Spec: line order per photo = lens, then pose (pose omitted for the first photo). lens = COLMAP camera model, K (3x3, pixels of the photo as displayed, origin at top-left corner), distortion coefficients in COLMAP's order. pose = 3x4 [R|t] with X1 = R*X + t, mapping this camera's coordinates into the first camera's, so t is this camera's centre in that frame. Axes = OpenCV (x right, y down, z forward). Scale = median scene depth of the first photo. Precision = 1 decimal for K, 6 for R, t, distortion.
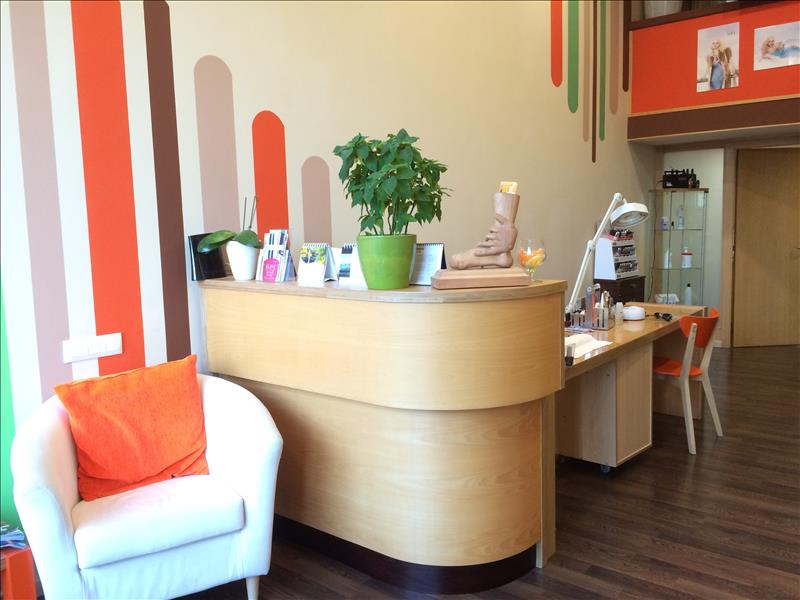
lens RADIAL K [[682.4, 0, 400.0], [0, 682.4, 300.0], [0, 0, 1]] dist [0.080214, -0.123441]
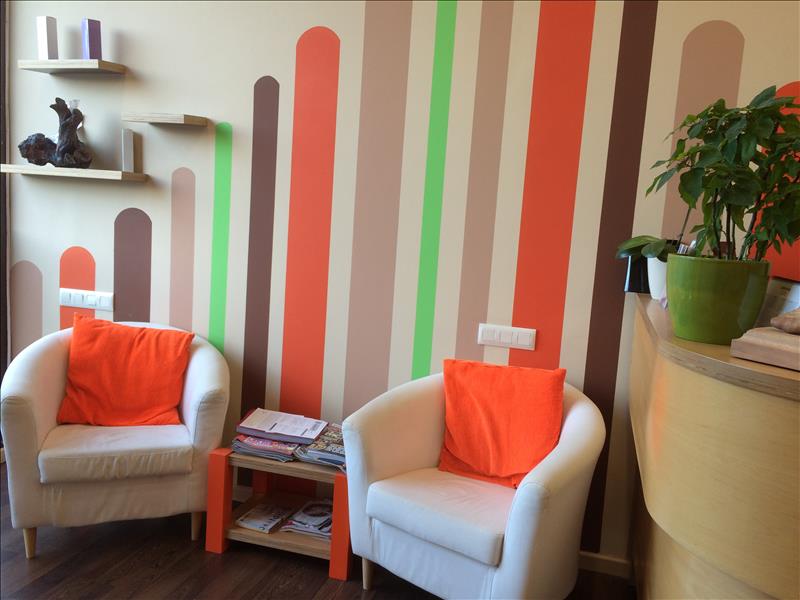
lens RADIAL K [[682.4, 0, 400.0], [0, 682.4, 300.0], [0, 0, 1]] dist [0.080214, -0.123441]
pose [[0.404817, 0.169036, -0.898638, 0.379642], [-0.176215, 0.978765, 0.104727, -0.060562], [0.897258, 0.115958, 0.426007, 0.395847]]
